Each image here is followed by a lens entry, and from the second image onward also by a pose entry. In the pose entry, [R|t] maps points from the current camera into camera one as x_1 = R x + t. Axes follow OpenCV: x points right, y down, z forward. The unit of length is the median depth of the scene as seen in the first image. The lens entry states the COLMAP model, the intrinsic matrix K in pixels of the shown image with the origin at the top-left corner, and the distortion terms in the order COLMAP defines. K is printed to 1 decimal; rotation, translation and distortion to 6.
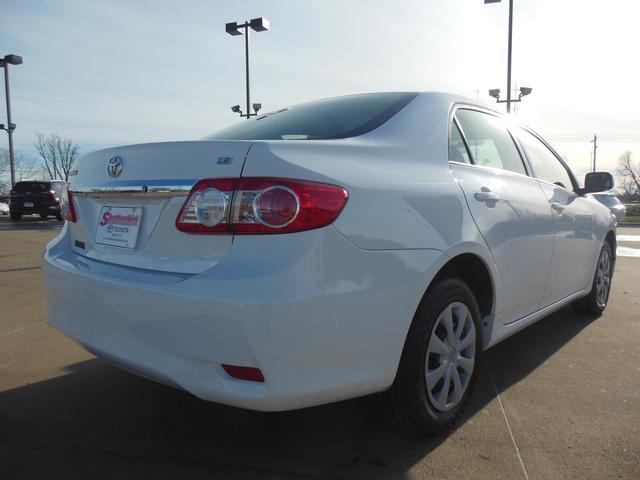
lens RADIAL K [[475.1, 0, 323.0], [0, 475.1, 241.8], [0, 0, 1]] dist [0.001072, 0.008199]
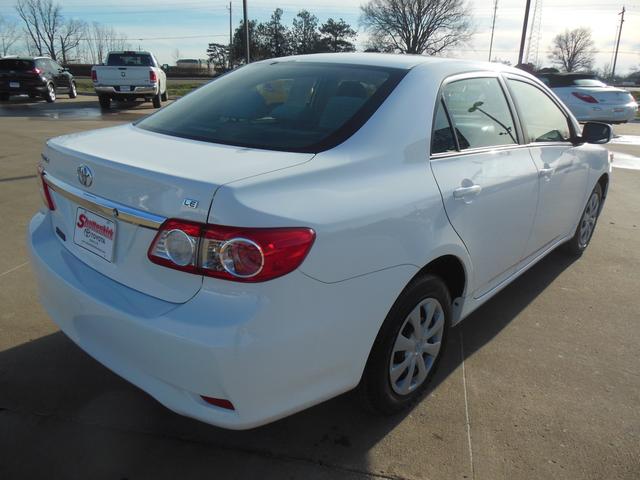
lens RADIAL K [[475.1, 0, 323.0], [0, 475.1, 241.8], [0, 0, 1]] dist [0.001072, 0.008199]
pose [[0.999850, 0.017302, -0.000362, 0.052929], [-0.016664, 0.968163, 0.249765, -0.258145], [0.004672, -0.249722, 0.968306, 0.014968]]
